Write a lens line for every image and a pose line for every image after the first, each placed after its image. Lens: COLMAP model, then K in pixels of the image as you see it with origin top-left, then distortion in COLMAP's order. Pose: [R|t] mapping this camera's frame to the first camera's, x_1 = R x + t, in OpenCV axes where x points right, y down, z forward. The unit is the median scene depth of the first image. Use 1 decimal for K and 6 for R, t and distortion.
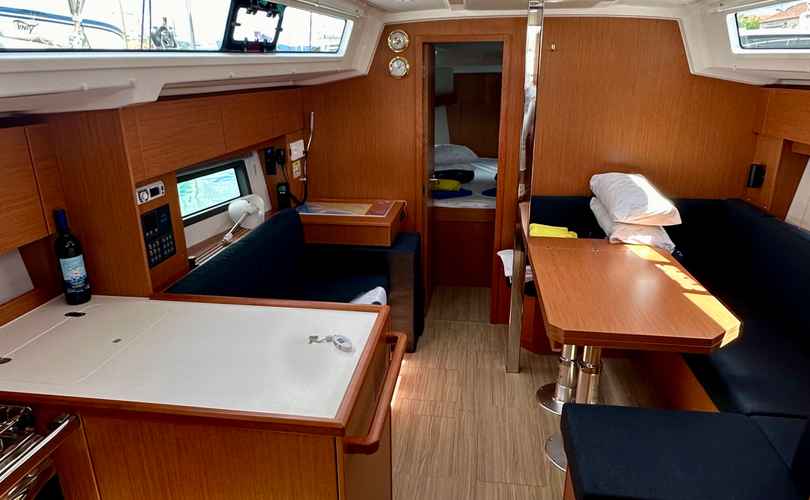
lens RADIAL K [[532.6, 0, 405.0], [0, 532.6, 250.0], [0, 0, 1]] dist [-0.002976, -0.000646]
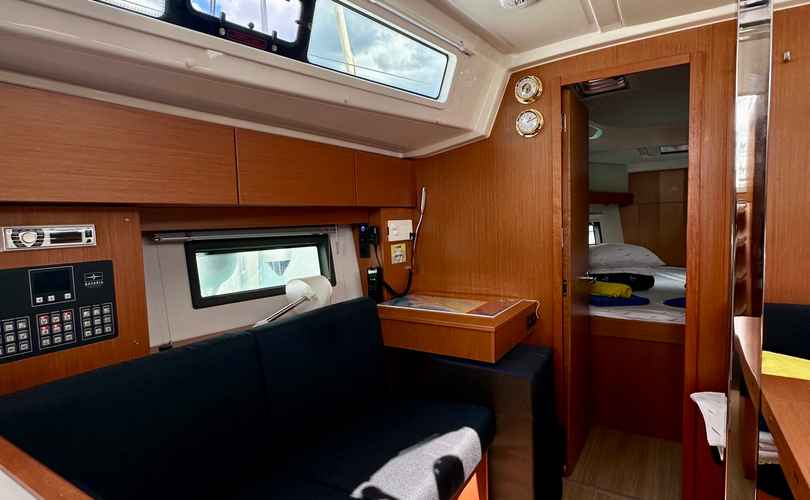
lens RADIAL K [[431.8, 0, 405.0], [0, 431.8, 250.0], [0, 0, 1]] dist [-0.002083, 0.000975]
pose [[0.913905, 0.009918, -0.405807, 0.086054], [-0.107130, 0.970152, -0.217553, -0.014823], [0.391536, 0.242296, 0.887689, 0.464901]]
